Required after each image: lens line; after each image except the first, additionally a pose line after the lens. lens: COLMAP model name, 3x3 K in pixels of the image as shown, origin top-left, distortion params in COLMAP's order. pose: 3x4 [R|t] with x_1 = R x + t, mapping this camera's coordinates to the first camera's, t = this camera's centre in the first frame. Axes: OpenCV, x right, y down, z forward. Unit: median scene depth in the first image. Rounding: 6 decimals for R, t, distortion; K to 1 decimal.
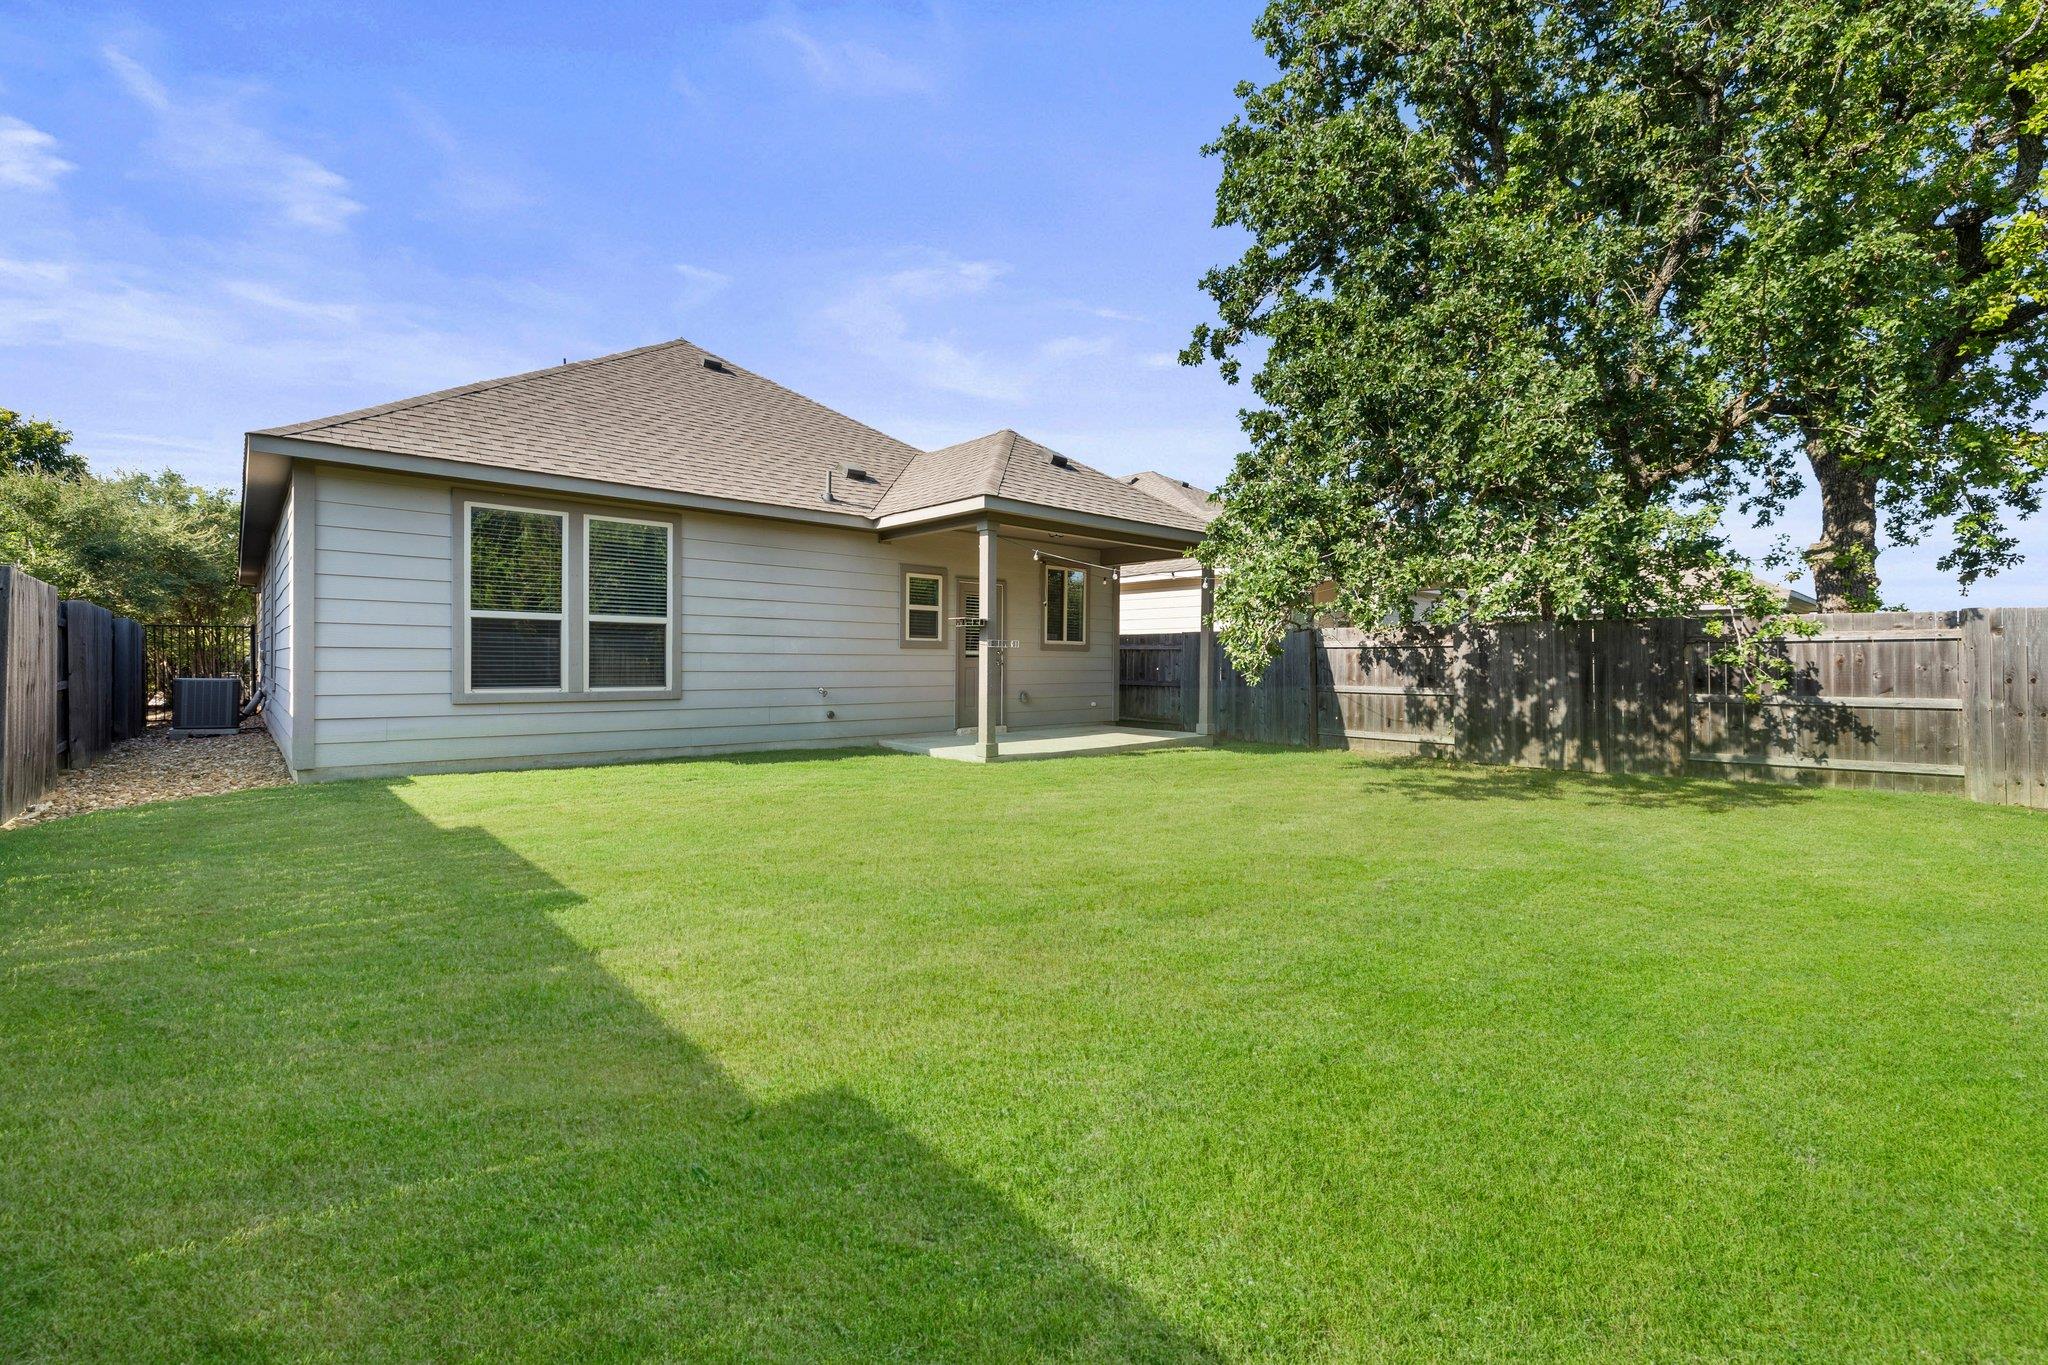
lens RADIAL K [[864.9, 0, 1021.2], [0, 864.9, 664.7], [0, 0, 1]] dist [0.003187, 0.000430]
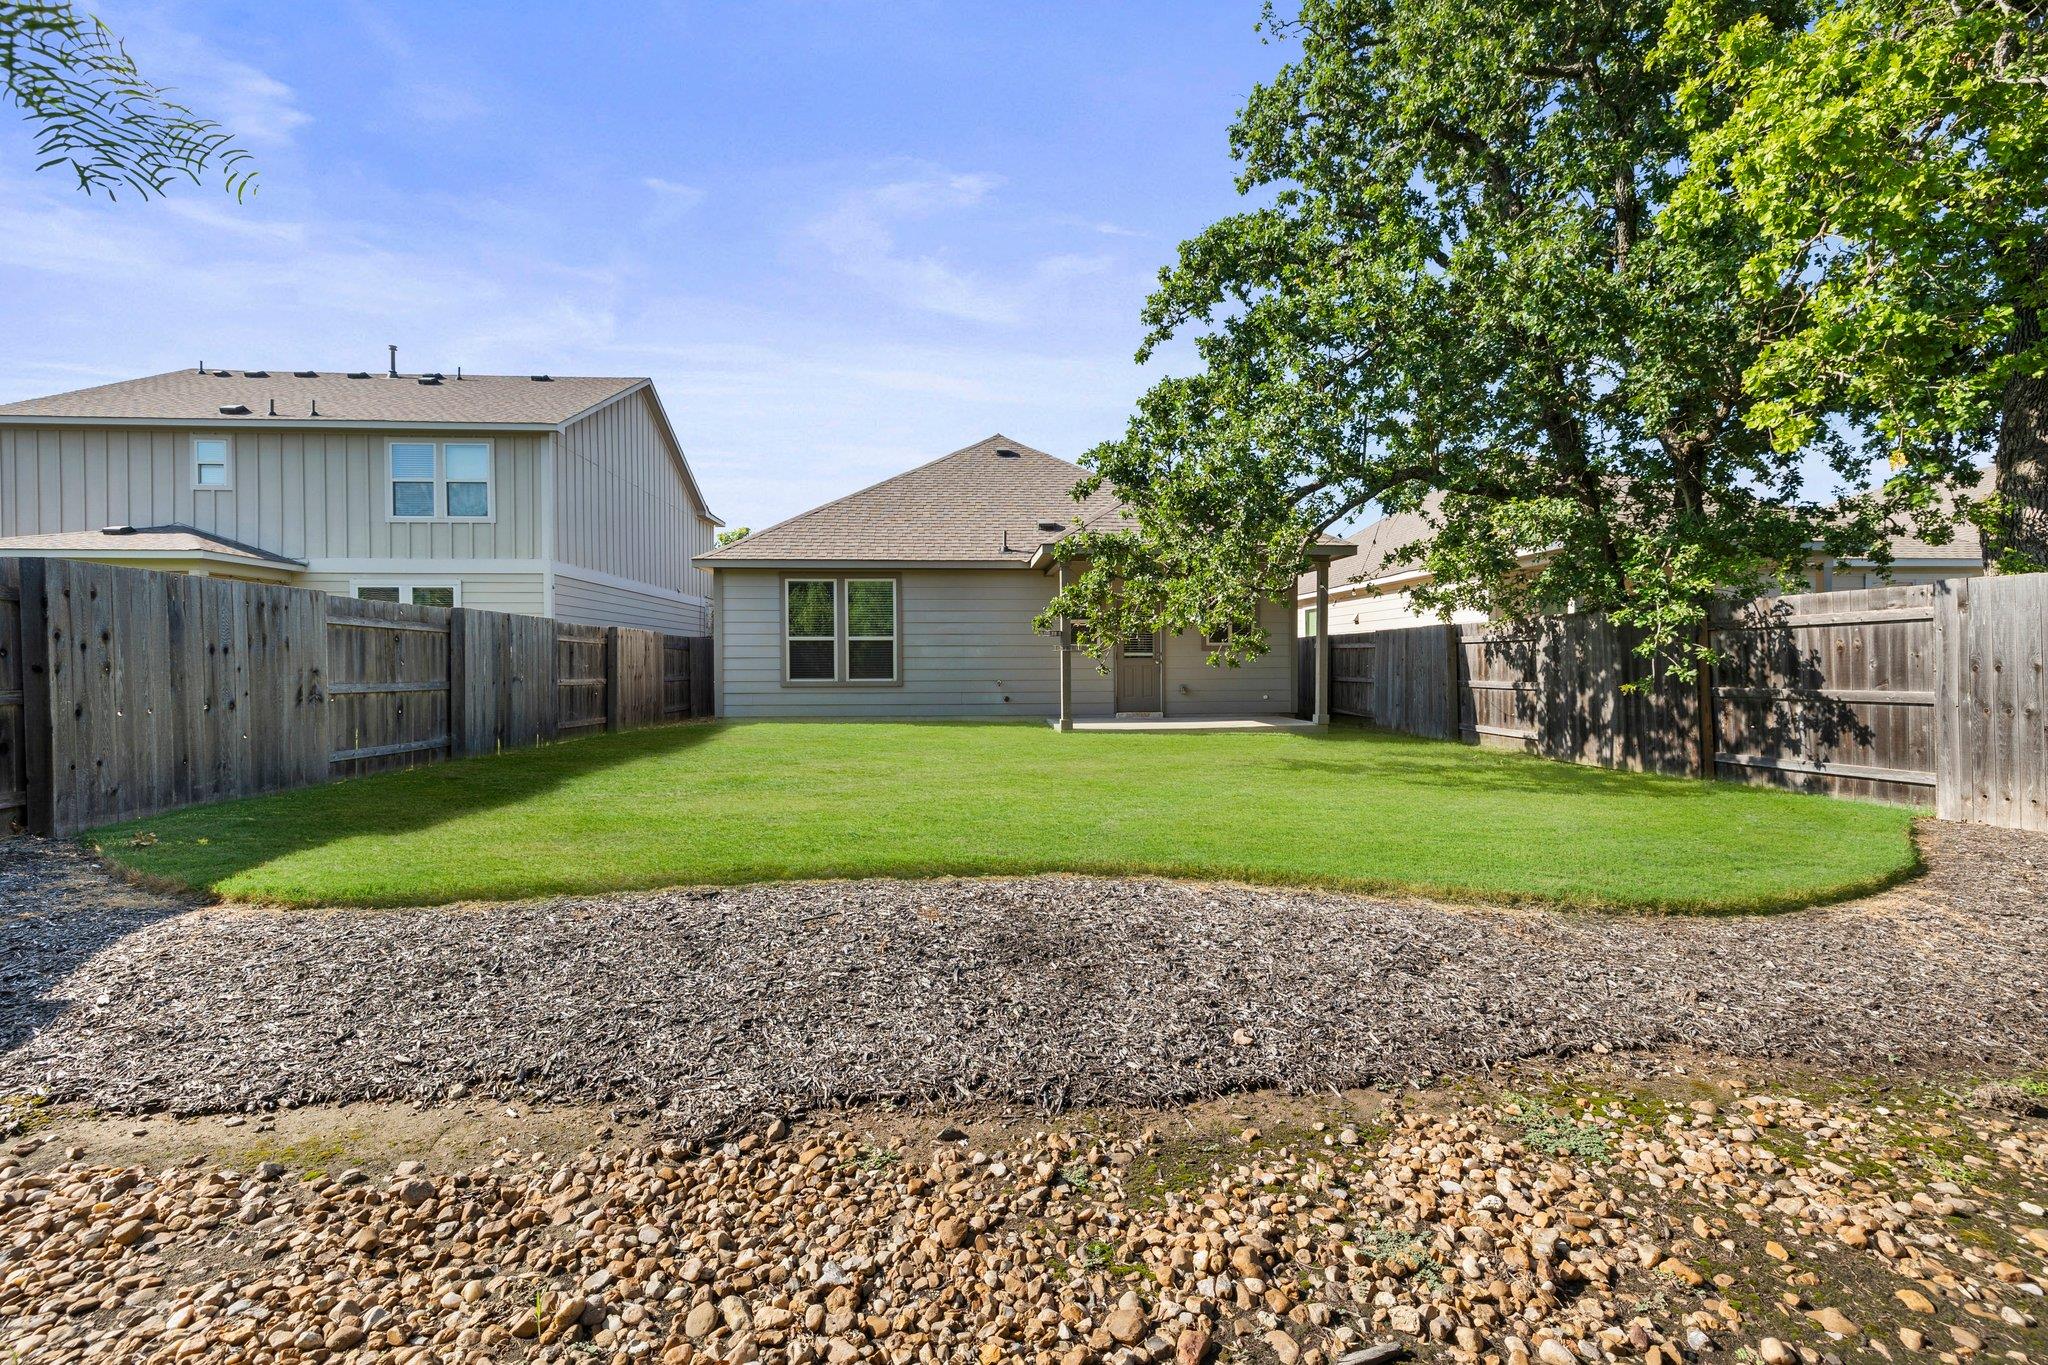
lens RADIAL K [[864.9, 0, 1029.7], [0, 864.9, 677.6], [0, 0, 1]] dist [0.003187, 0.000430]
pose [[0.795515, -0.000874, -0.605933, 0.725860], [0.008945, 0.999907, 0.010301, 0.007962], [0.605868, -0.013615, 0.795449, -0.136359]]
